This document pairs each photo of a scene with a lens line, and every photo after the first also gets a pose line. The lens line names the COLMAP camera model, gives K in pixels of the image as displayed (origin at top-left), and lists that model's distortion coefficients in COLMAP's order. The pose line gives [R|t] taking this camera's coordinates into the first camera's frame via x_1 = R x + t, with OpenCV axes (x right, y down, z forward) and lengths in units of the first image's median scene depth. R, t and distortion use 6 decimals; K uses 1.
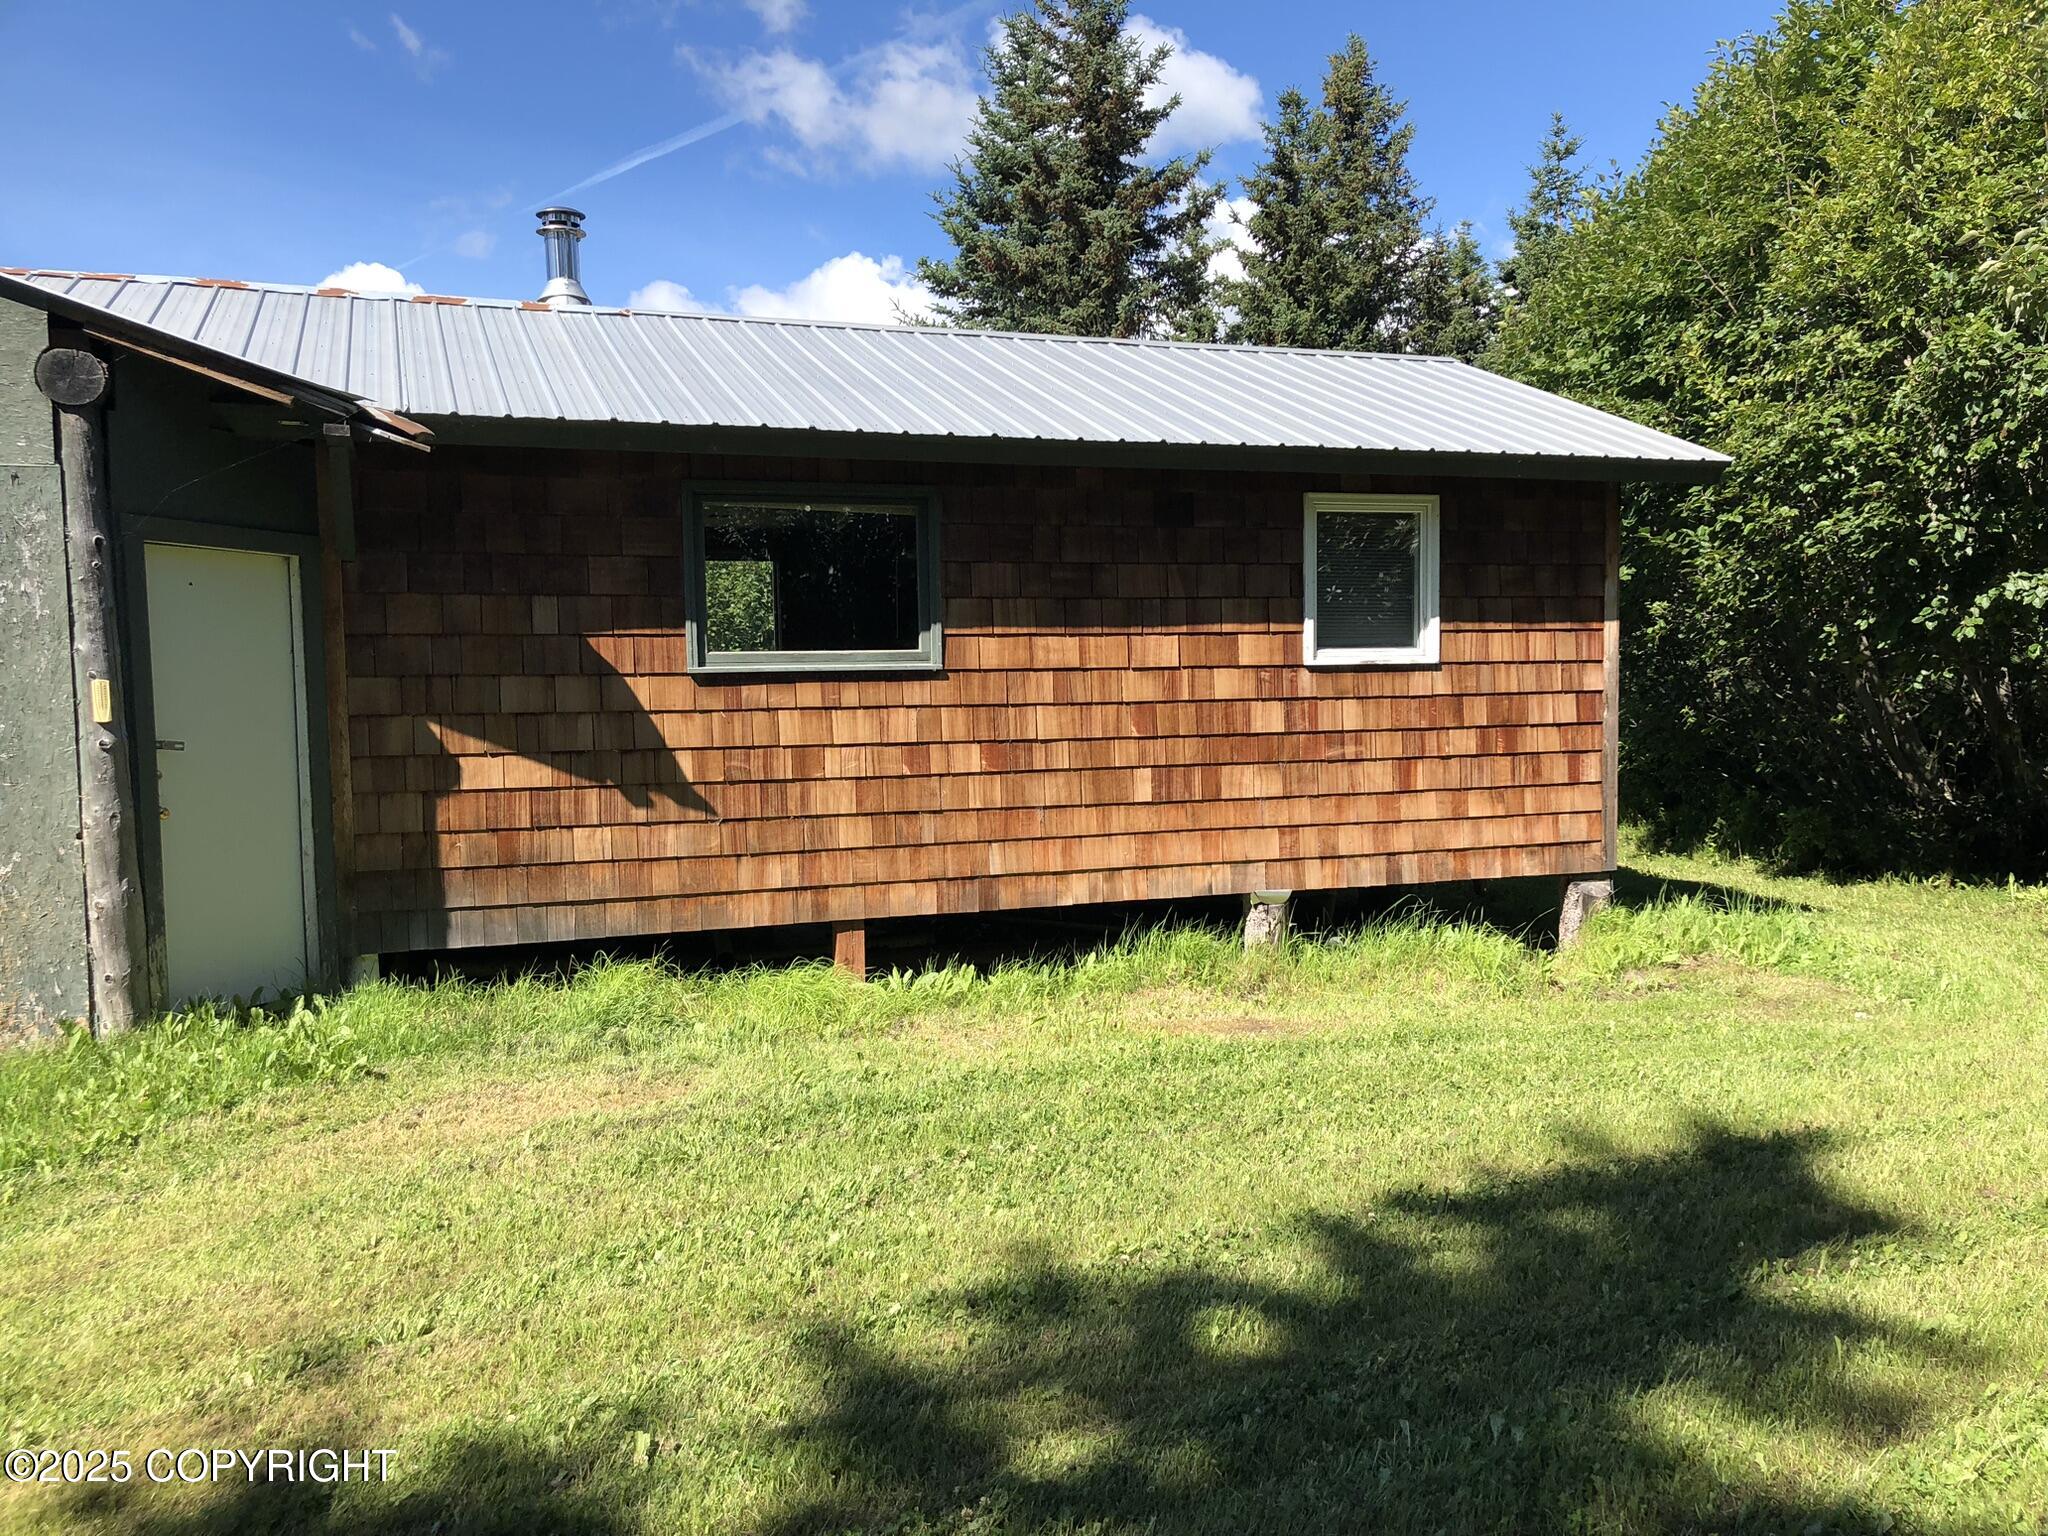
lens RADIAL K [[1685.3, 0, 1025.6], [0, 1685.3, 776.1], [0, 0, 1]] dist [0.023369, 0.003176]
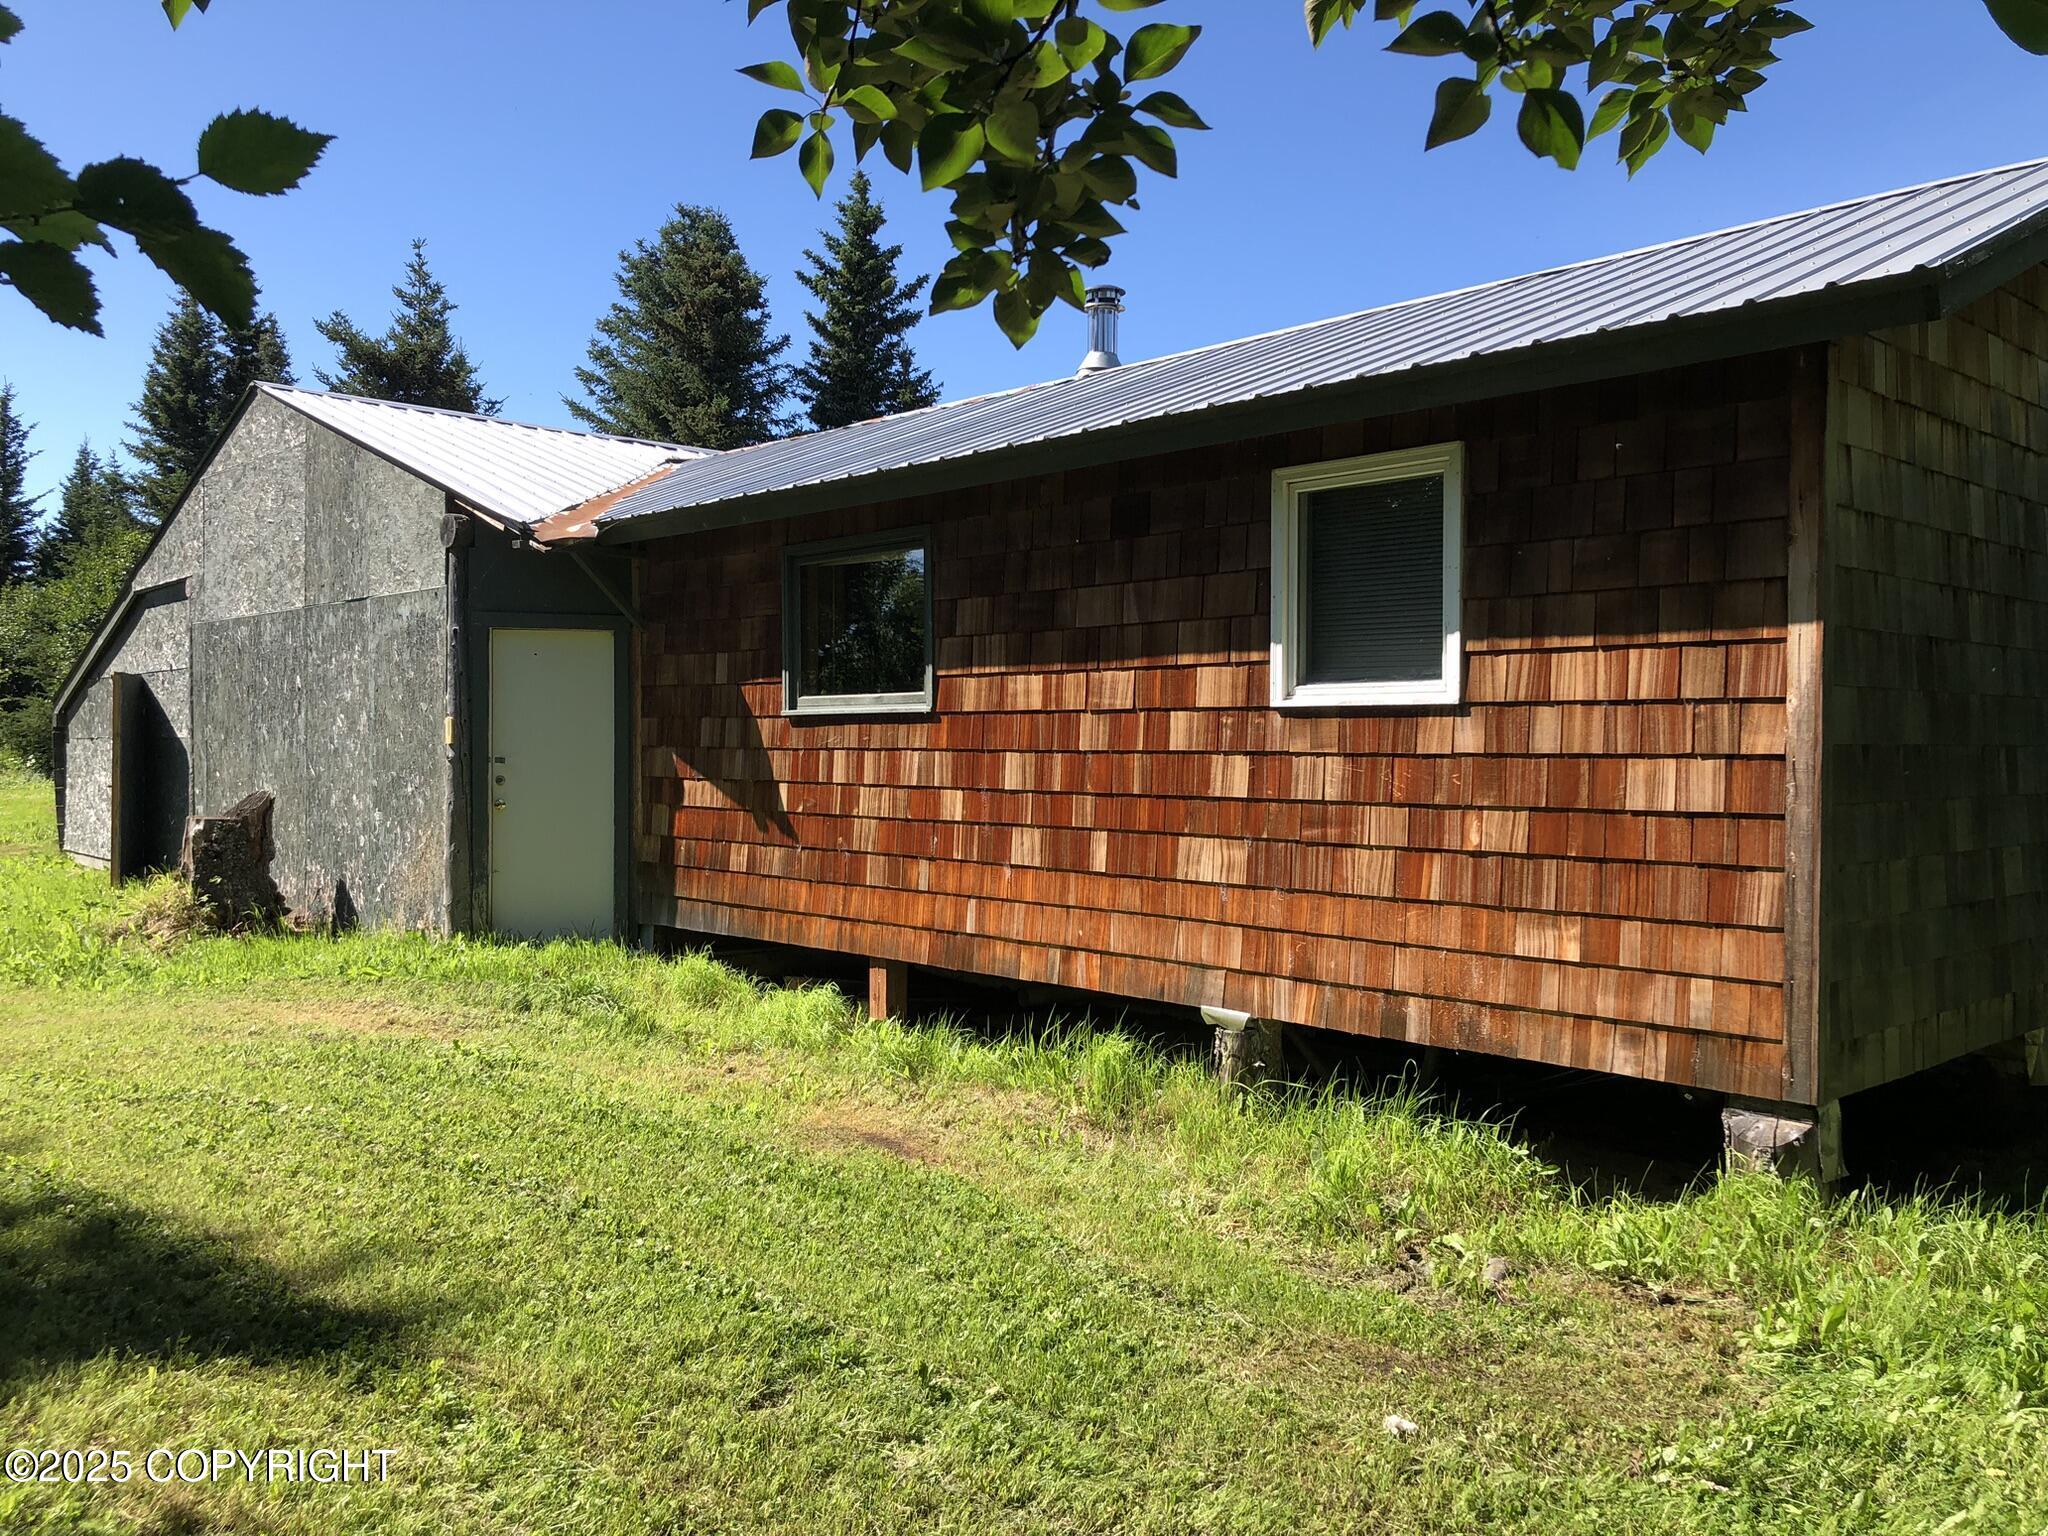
lens RADIAL K [[1685.3, 0, 1025.6], [0, 1685.3, 766.9], [0, 0, 1]] dist [0.023369, 0.003176]
pose [[0.378517, 0.028182, -0.925165, 0.803002], [-0.066302, 0.997794, 0.003268, -0.035784], [0.923216, 0.060103, 0.379551, 0.634226]]
